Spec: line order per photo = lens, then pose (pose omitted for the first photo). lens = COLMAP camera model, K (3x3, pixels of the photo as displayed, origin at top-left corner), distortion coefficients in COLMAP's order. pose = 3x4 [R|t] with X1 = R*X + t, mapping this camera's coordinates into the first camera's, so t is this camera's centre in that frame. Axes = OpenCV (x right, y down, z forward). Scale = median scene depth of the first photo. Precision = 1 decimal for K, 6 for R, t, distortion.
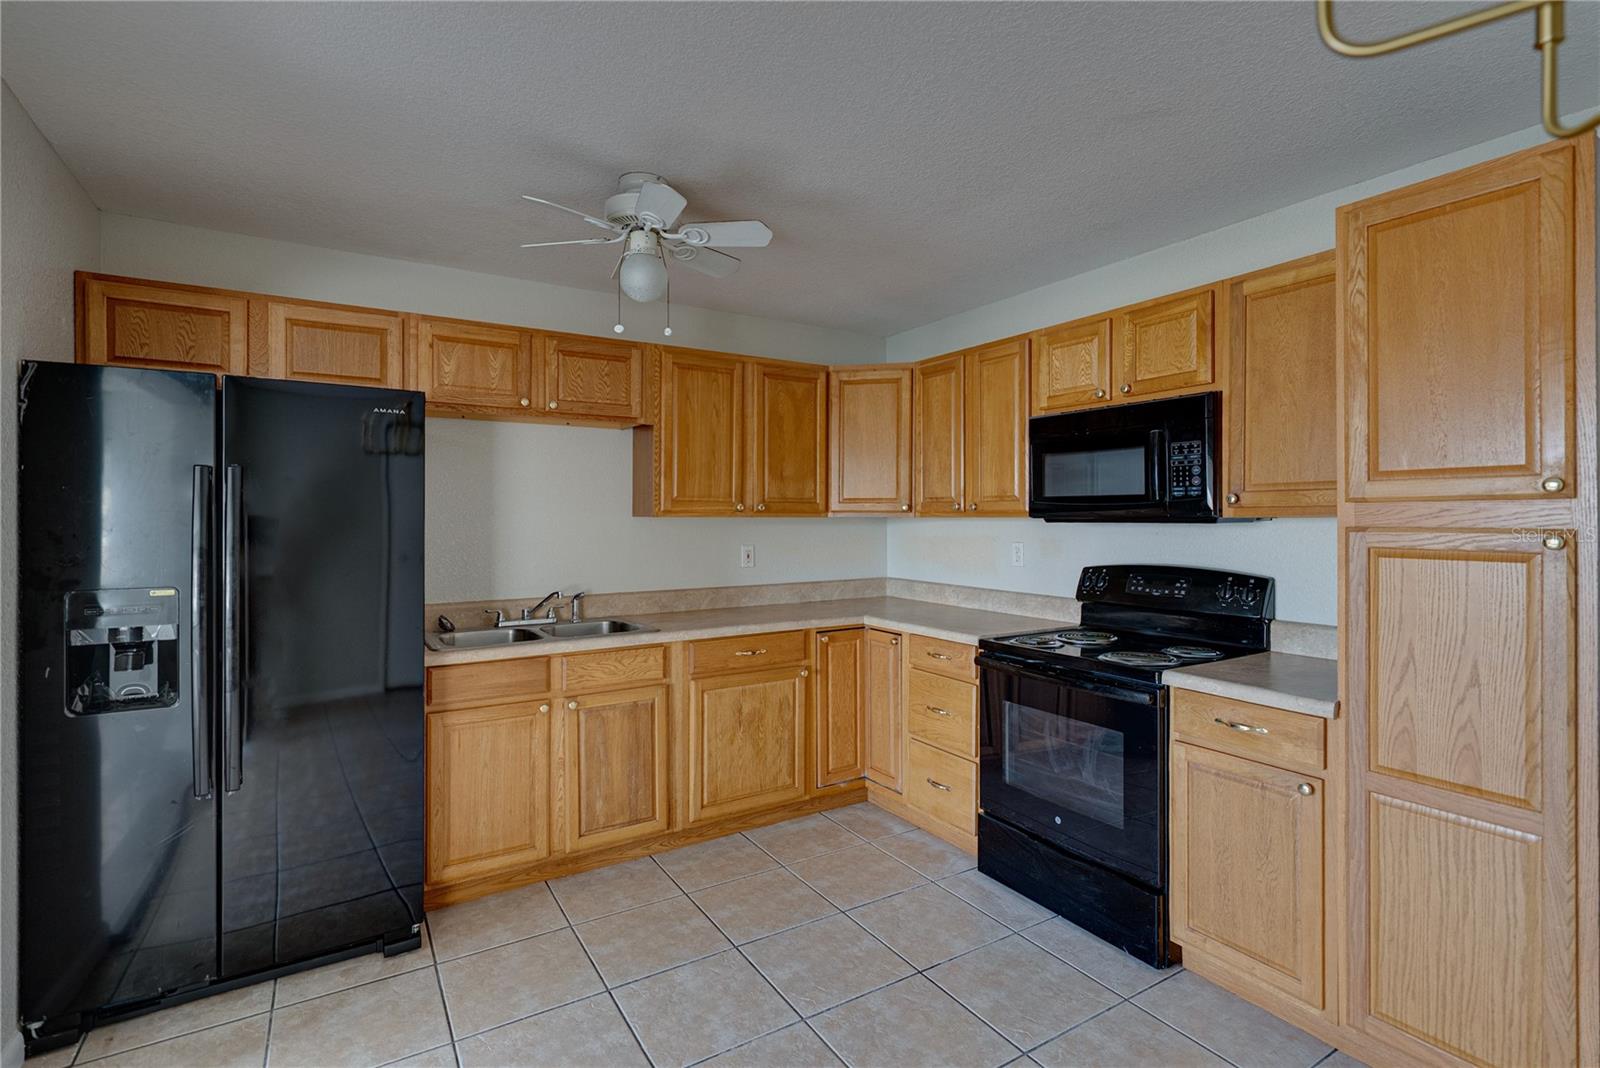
lens RADIAL K [[761.3, 0, 820.5], [0, 761.3, 516.2], [0, 0, 1]] dist [0.003185, -0.002402]
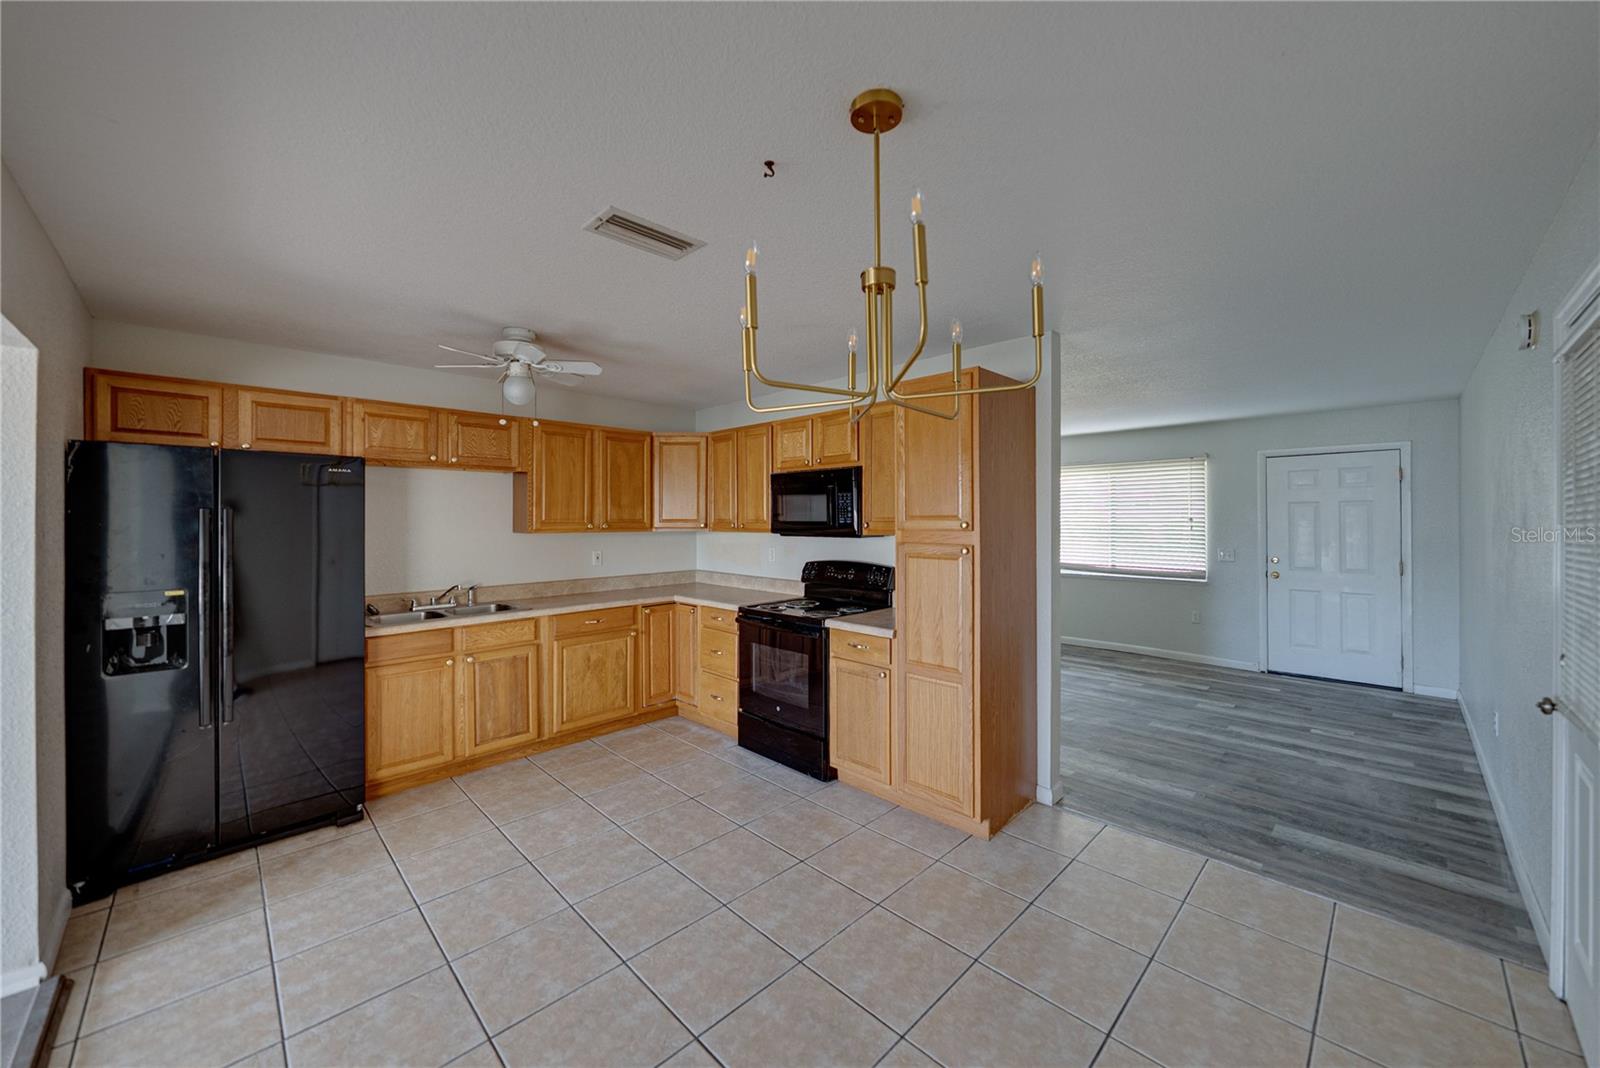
lens RADIAL K [[593.9, 0, 813.3], [0, 593.9, 519.0], [0, 0, 1]] dist [-0.005556, 0.000567]
pose [[0.975029, -0.002602, 0.222064, 0.075338], [0.002468, 0.999997, 0.000882, -0.029874], [-0.222066, -0.000312, 0.975032, -0.285119]]
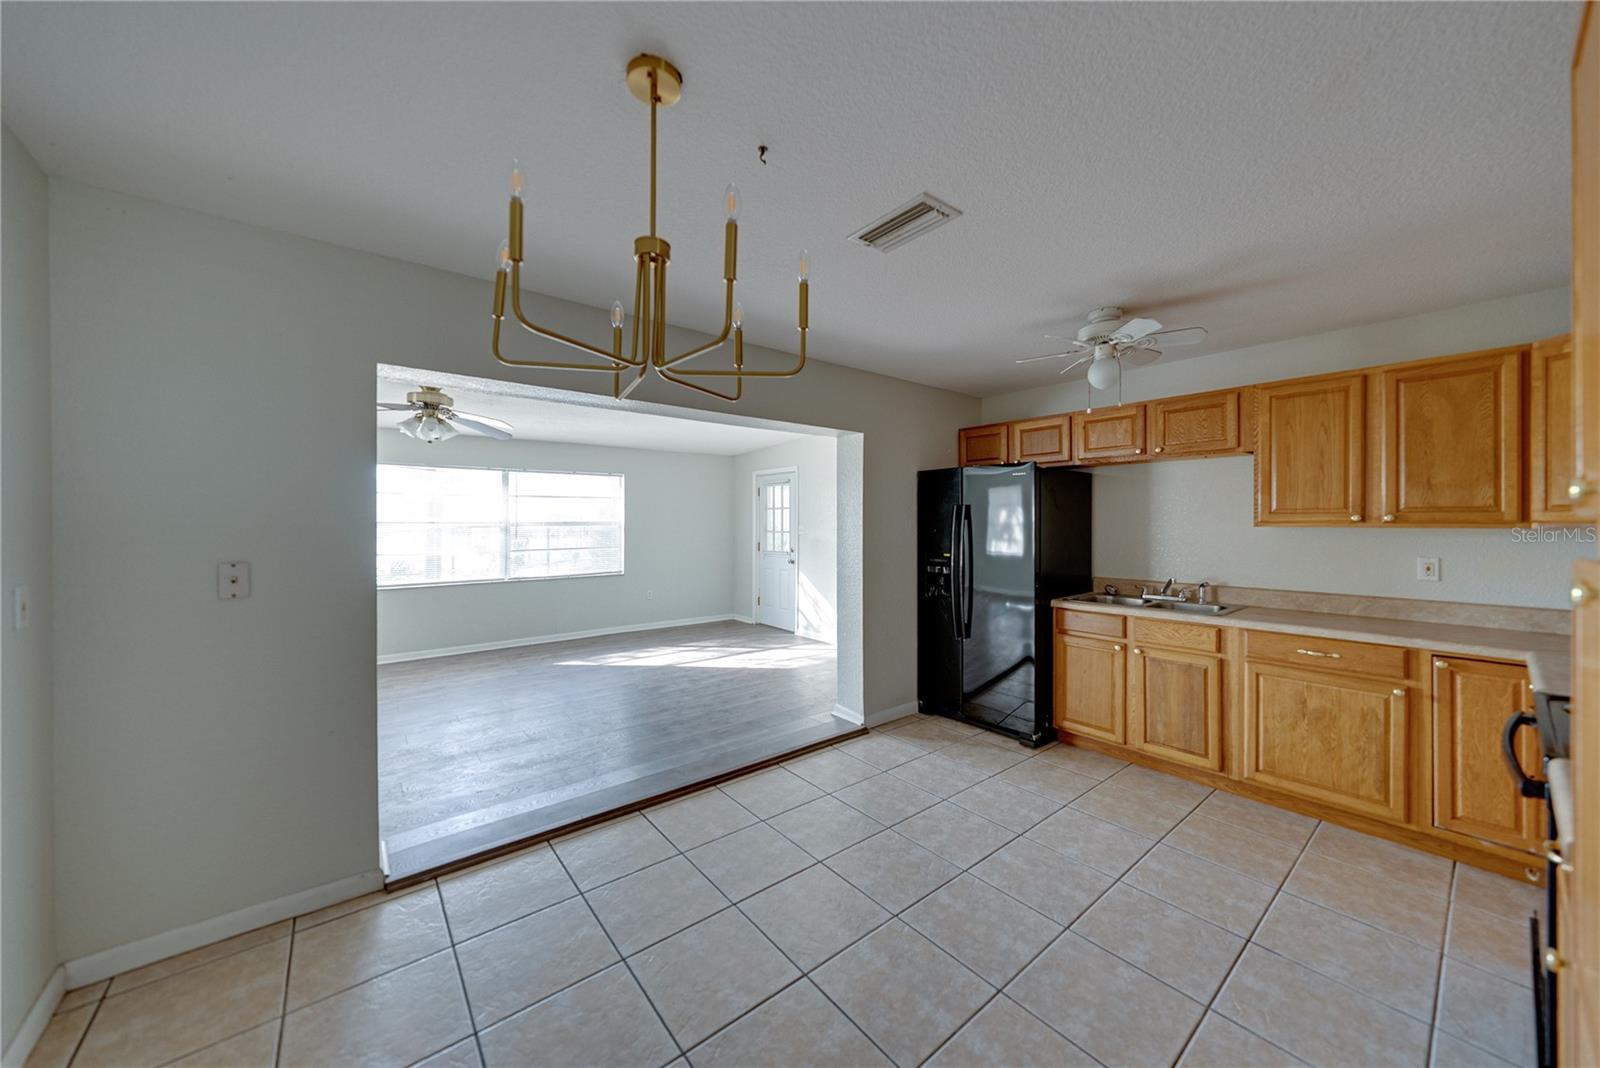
lens RADIAL K [[554.3, 0, 798.9], [0, 554.3, 521.5], [0, 0, 1]] dist [-0.005405, 0.001152]
pose [[0.117102, -0.000694, -0.993120, 0.632733], [0.000268, 1.000000, -0.000667, -0.007620], [0.993120, -0.000188, 0.117102, 0.191092]]
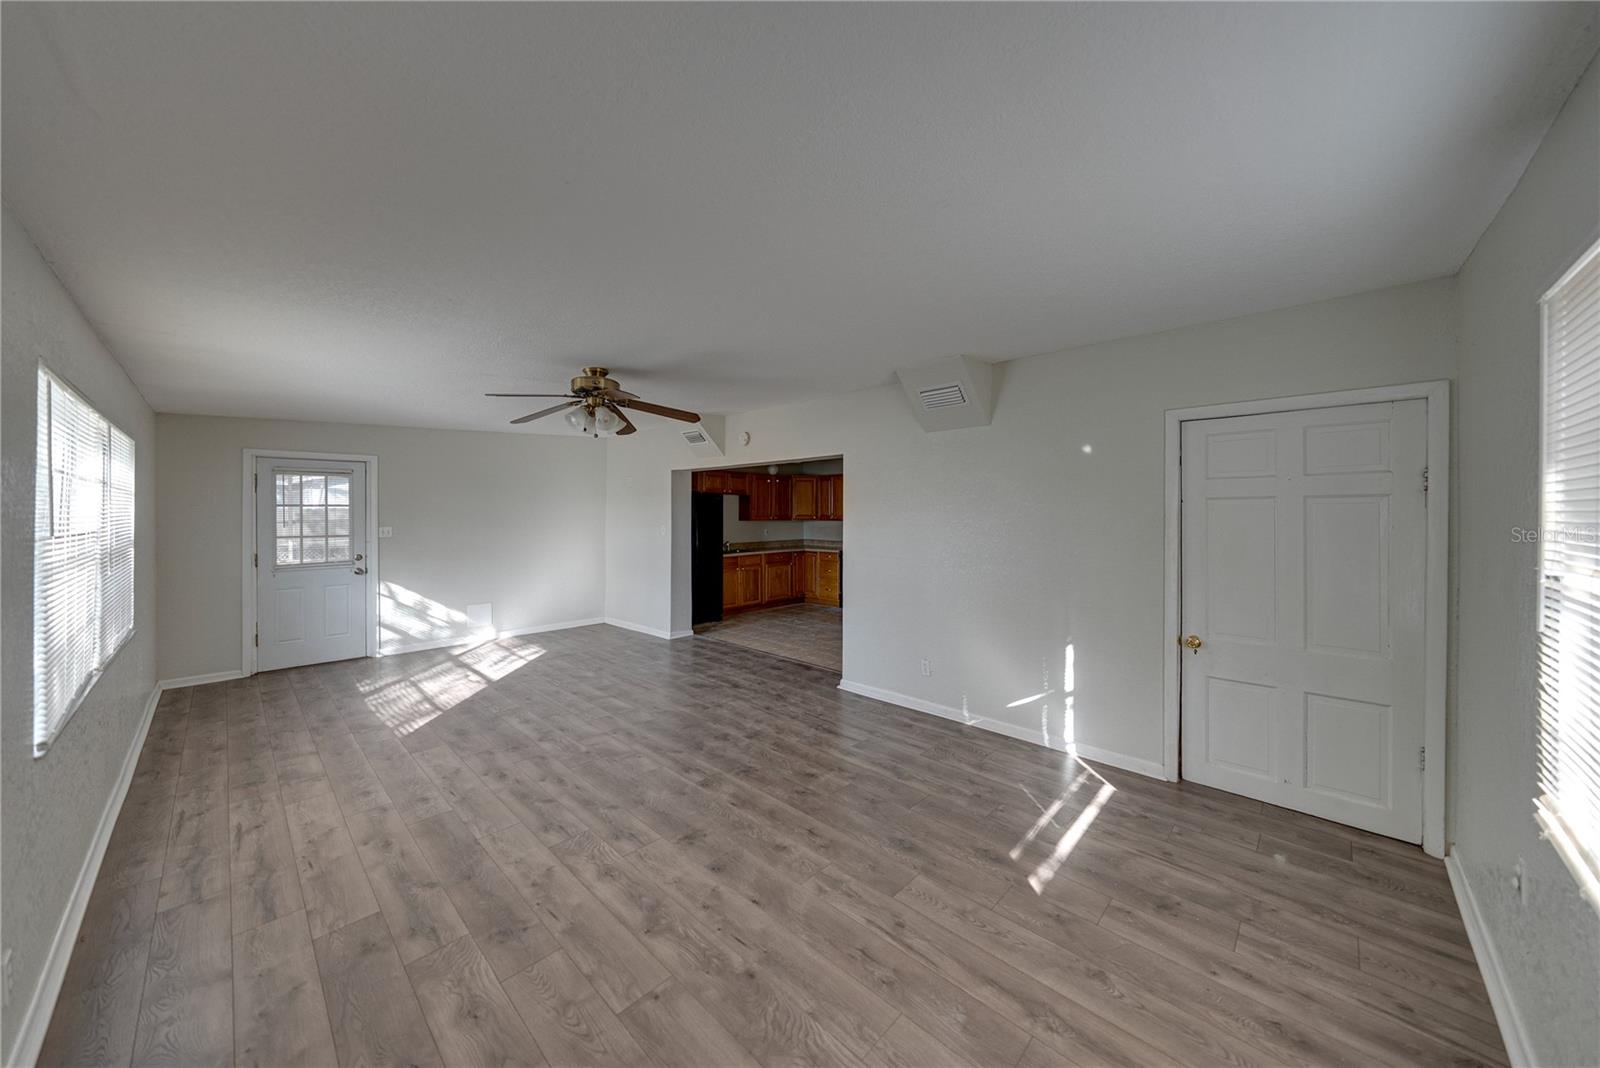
lens RADIAL K [[554.3, 0, 800.5], [0, 554.3, 518.9], [0, 0, 1]] dist [-0.005405, 0.001152]
pose [[0.973069, -0.003363, 0.230488, -0.649522], [0.000665, 0.999930, 0.011779, -0.041676], [-0.230511, -0.011309, 0.973004, -1.746375]]
